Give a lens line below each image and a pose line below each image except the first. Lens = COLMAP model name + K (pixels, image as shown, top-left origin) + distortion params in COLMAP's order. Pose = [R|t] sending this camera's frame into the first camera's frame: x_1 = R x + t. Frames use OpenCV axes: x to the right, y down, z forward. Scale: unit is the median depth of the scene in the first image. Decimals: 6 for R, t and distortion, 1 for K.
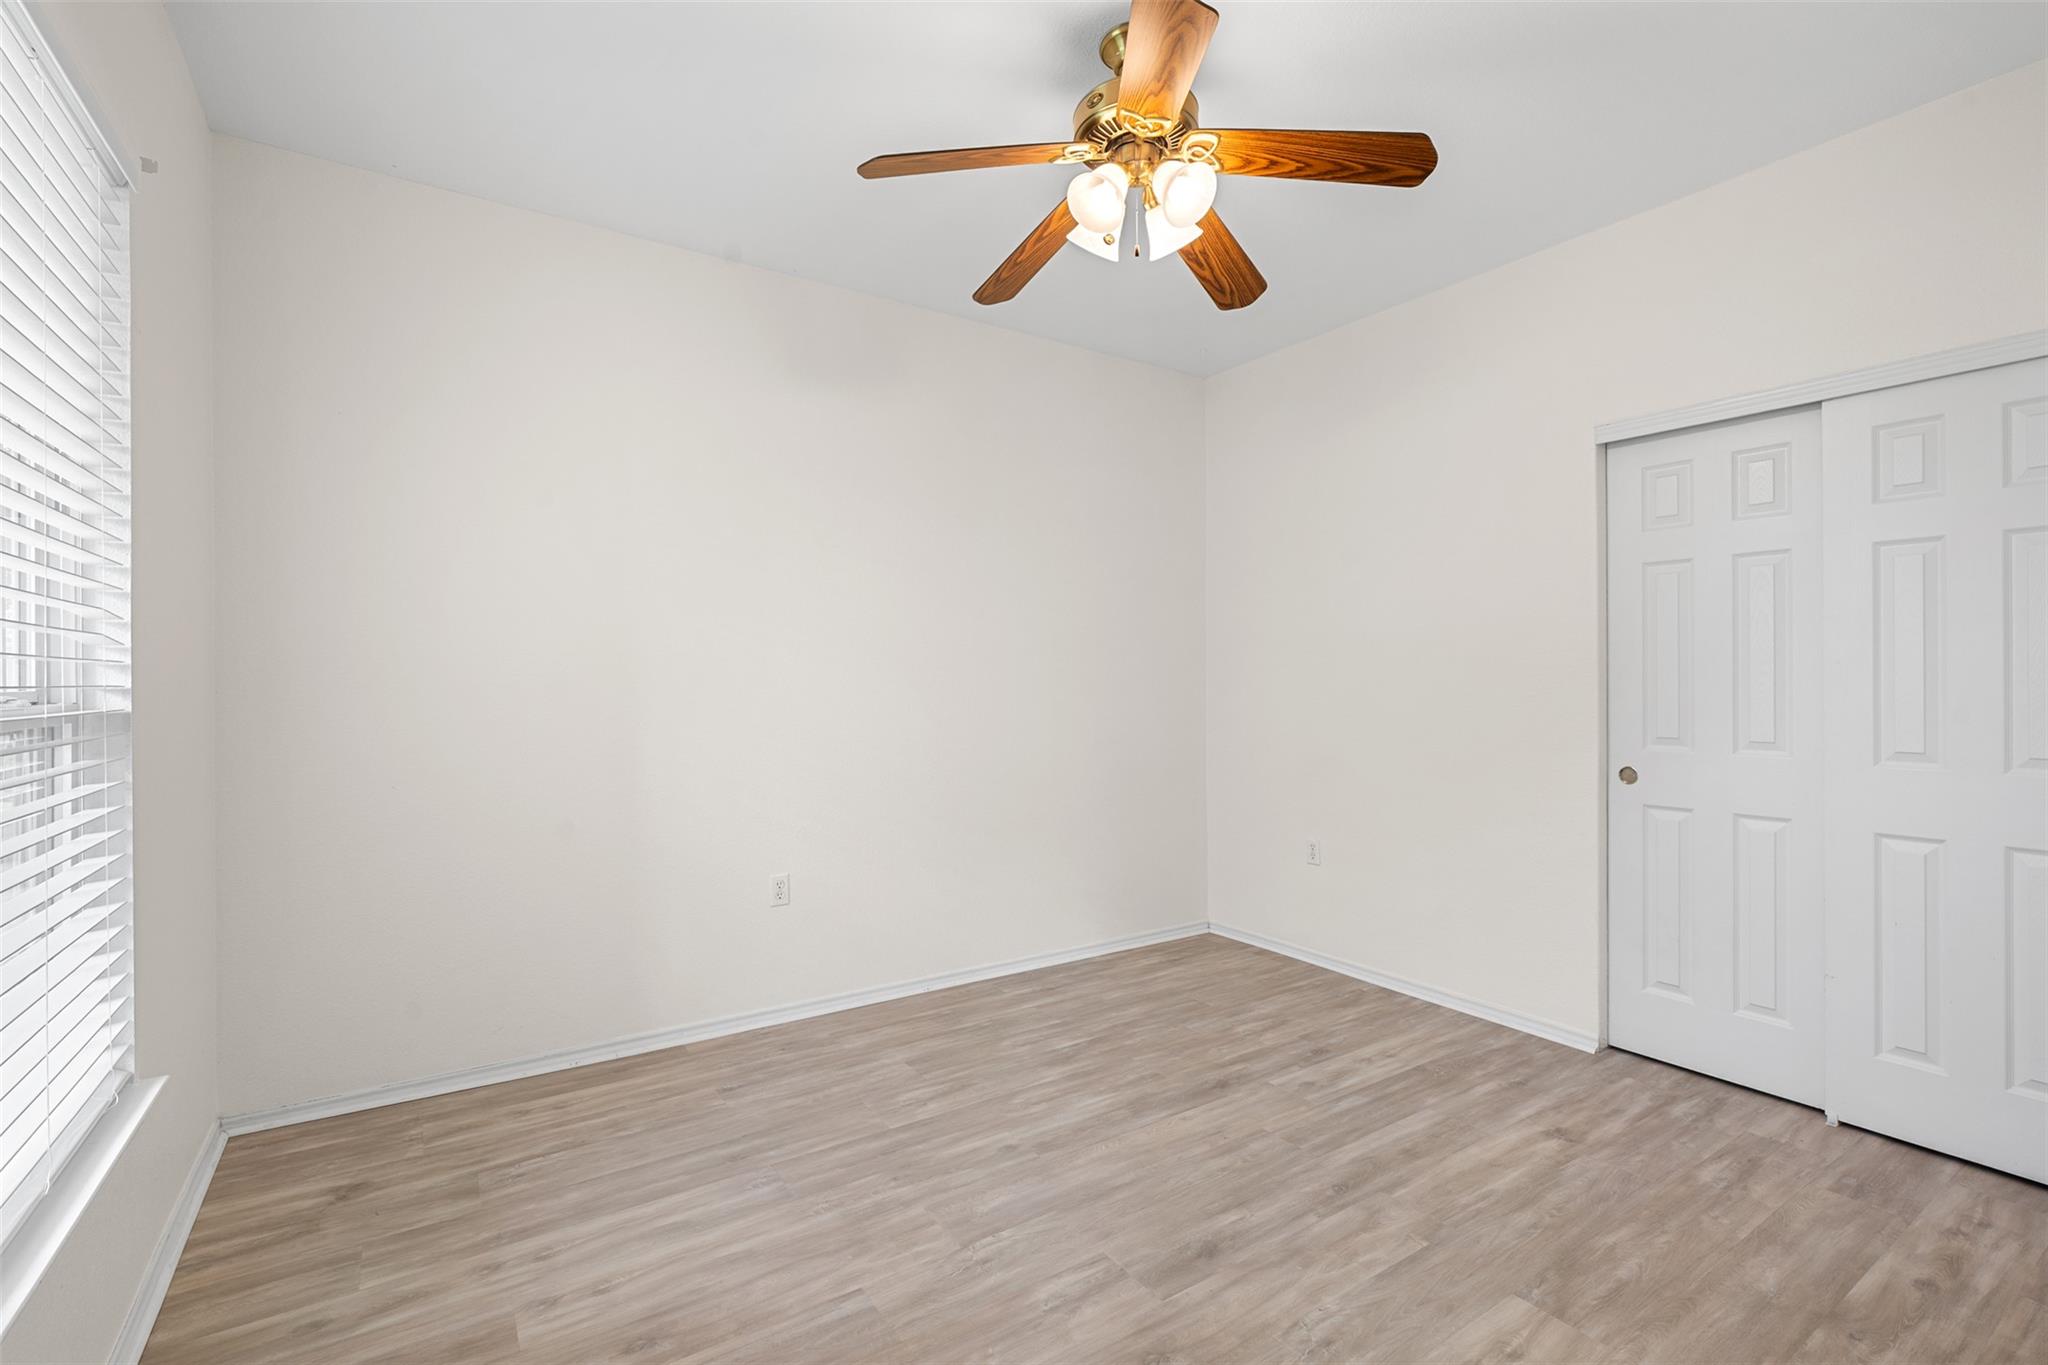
lens RADIAL K [[927.8, 0, 1026.1], [0, 927.8, 685.3], [0, 0, 1]] dist [-0.004636, 0.001292]
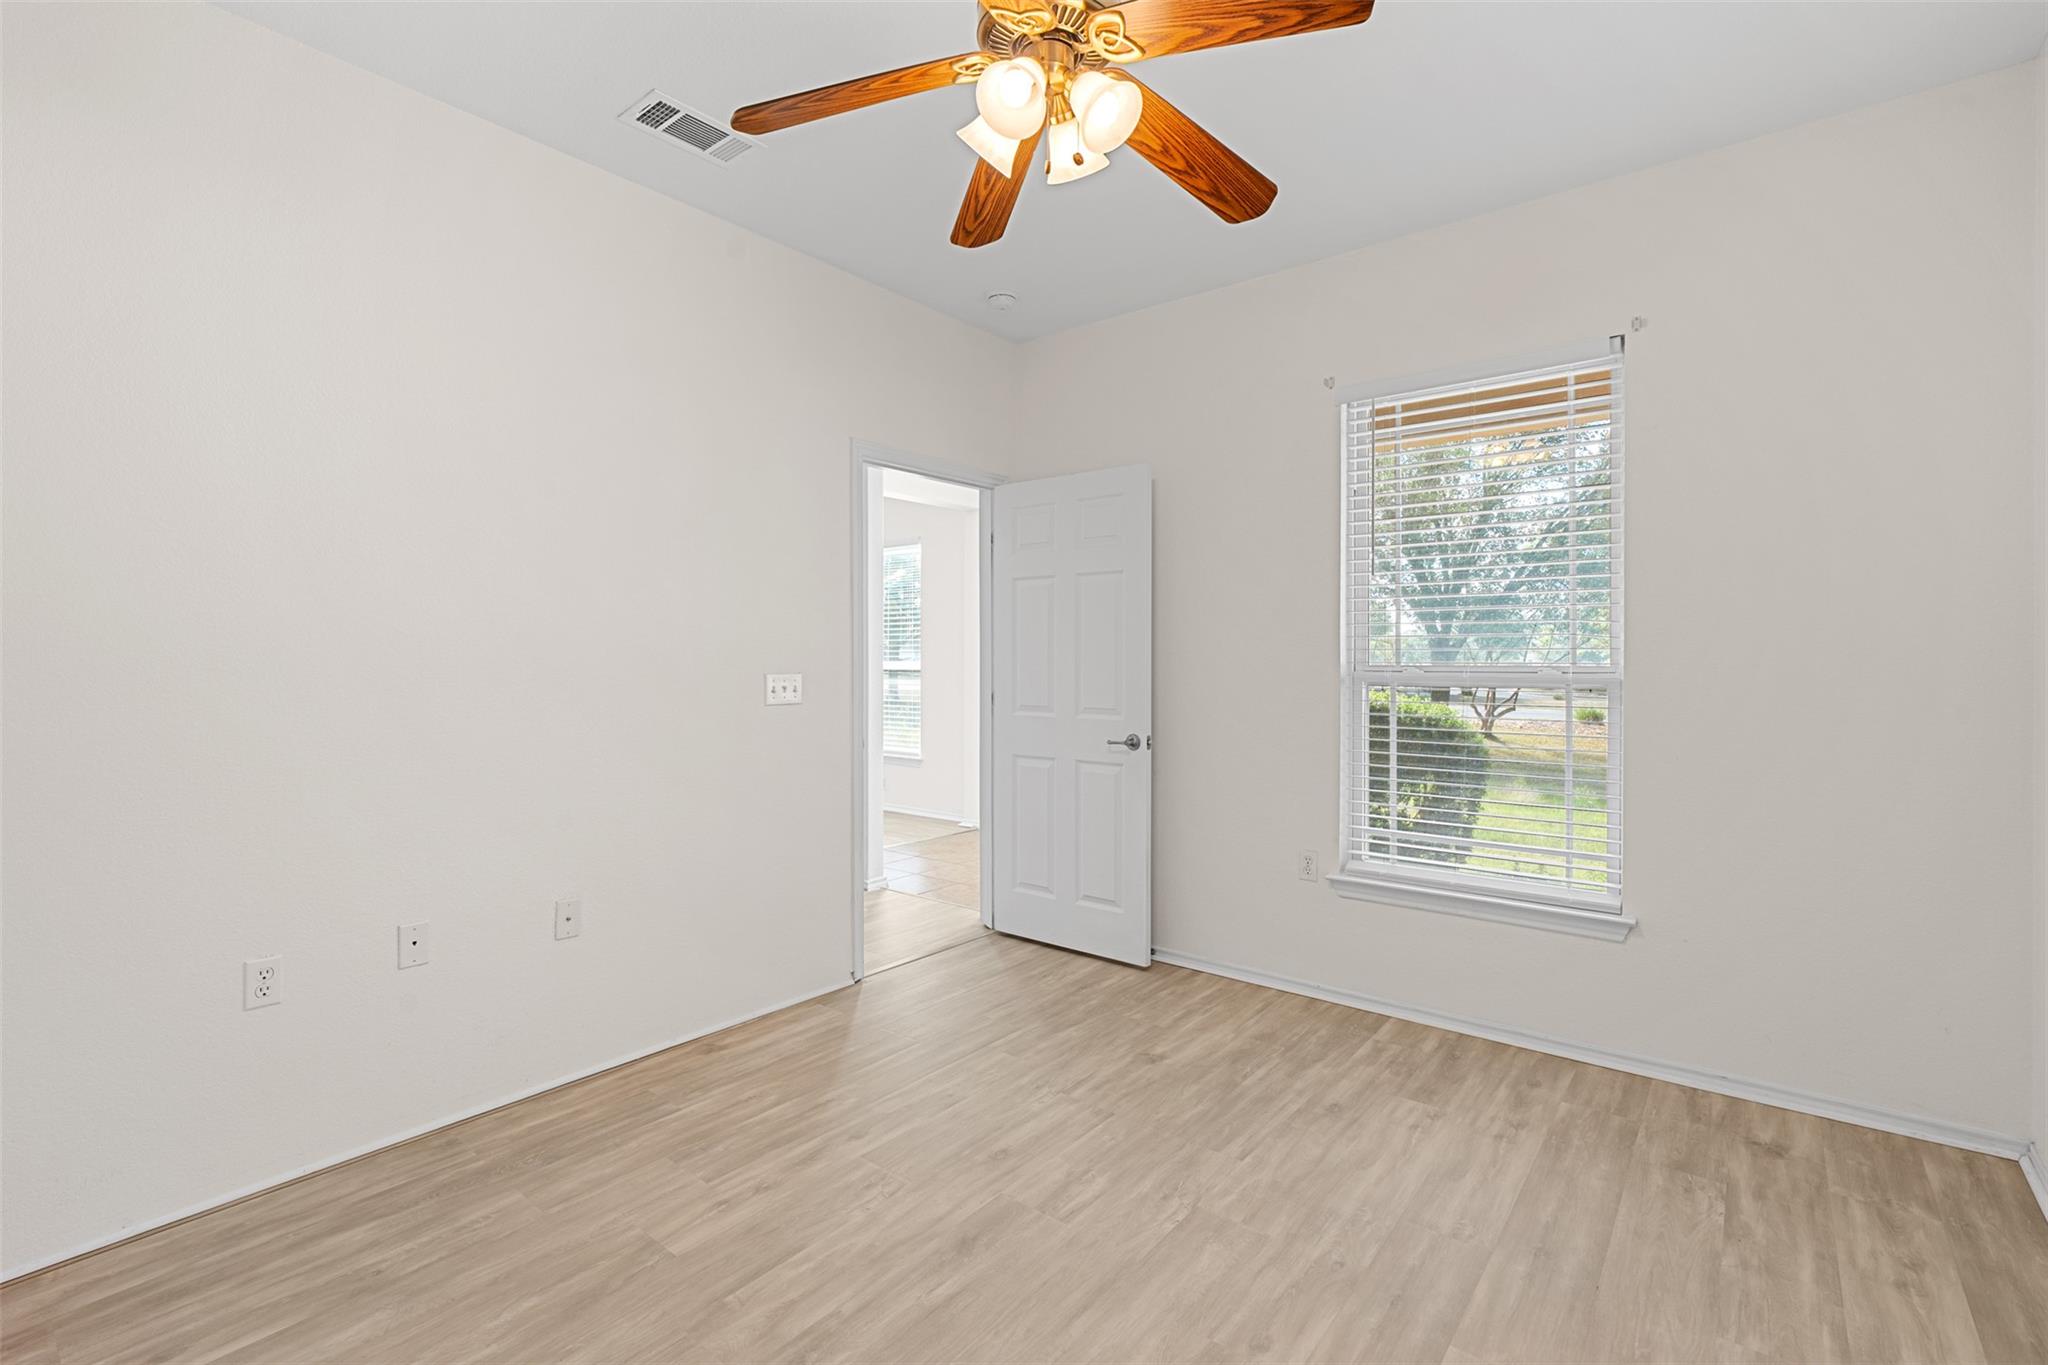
lens RADIAL K [[927.8, 0, 1024.7], [0, 927.8, 671.7], [0, 0, 1]] dist [-0.004636, 0.001292]
pose [[-0.954820, 0.005708, -0.297128, 0.417422], [-0.000589, 0.999777, 0.021101, -0.016491], [0.297183, 0.020322, -0.954604, 1.904208]]
